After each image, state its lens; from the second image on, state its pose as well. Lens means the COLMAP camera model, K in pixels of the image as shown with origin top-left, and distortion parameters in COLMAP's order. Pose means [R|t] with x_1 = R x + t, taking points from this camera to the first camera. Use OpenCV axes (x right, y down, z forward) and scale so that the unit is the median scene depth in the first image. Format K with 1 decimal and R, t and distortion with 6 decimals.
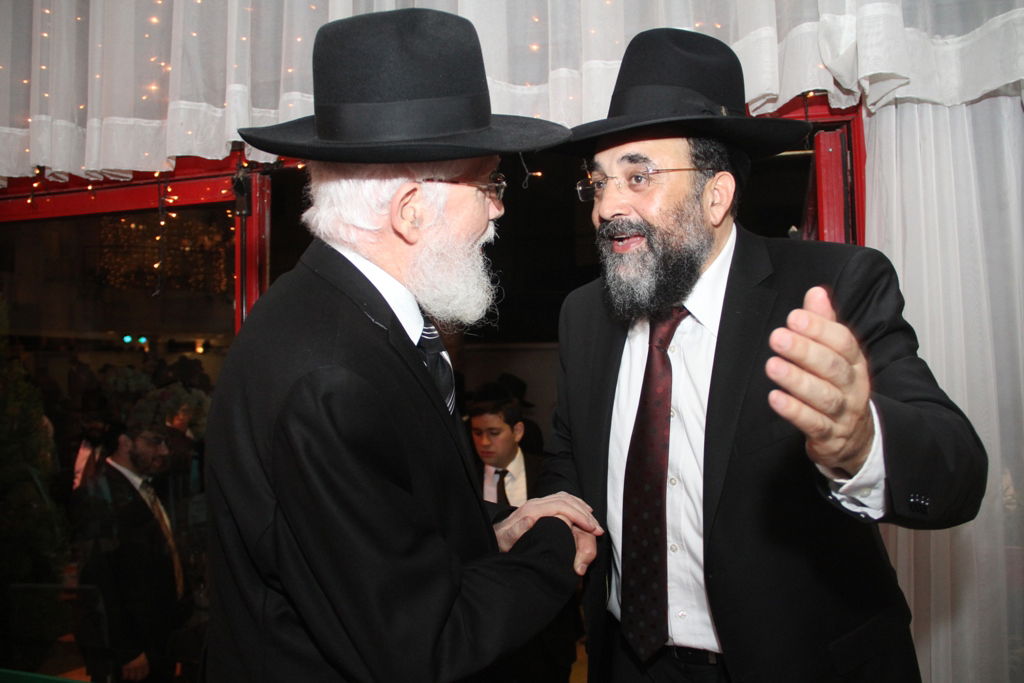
lens RADIAL K [[869.3, 0, 512.0], [0, 869.3, 341.5], [0, 0, 1]] dist [-0.119200, 0.119176]
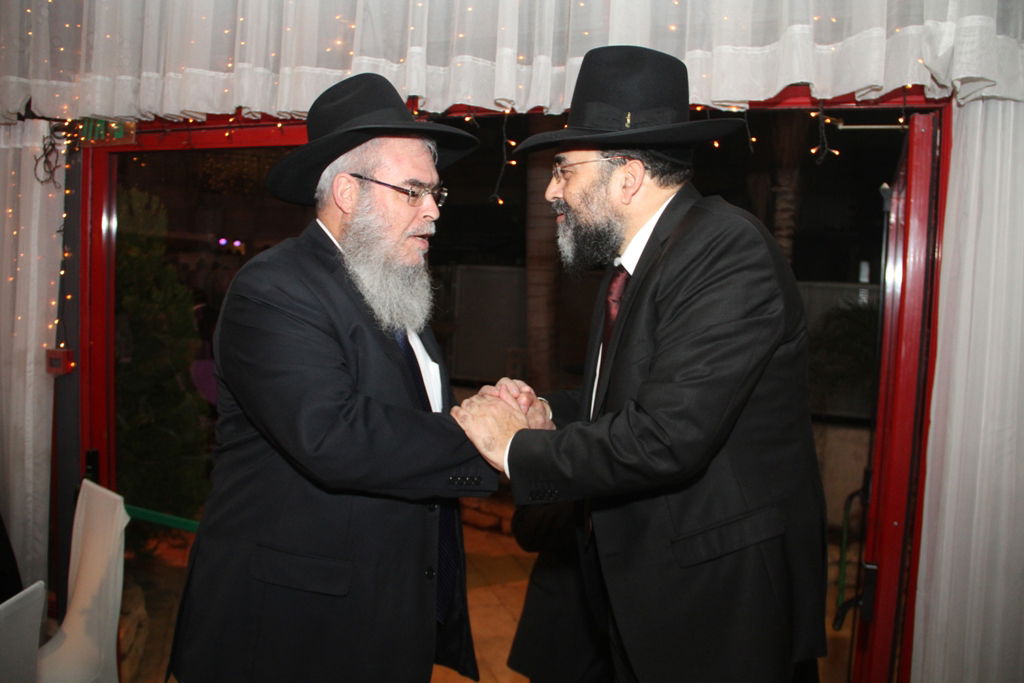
lens RADIAL K [[869.3, 0, 512.0], [0, 869.3, 341.5], [0, 0, 1]] dist [-0.119200, 0.119176]
pose [[0.995274, 0.060019, -0.076336, -0.084508], [-0.052440, 0.993835, 0.097681, -0.020008], [0.081728, -0.093216, 0.992286, -0.234564]]
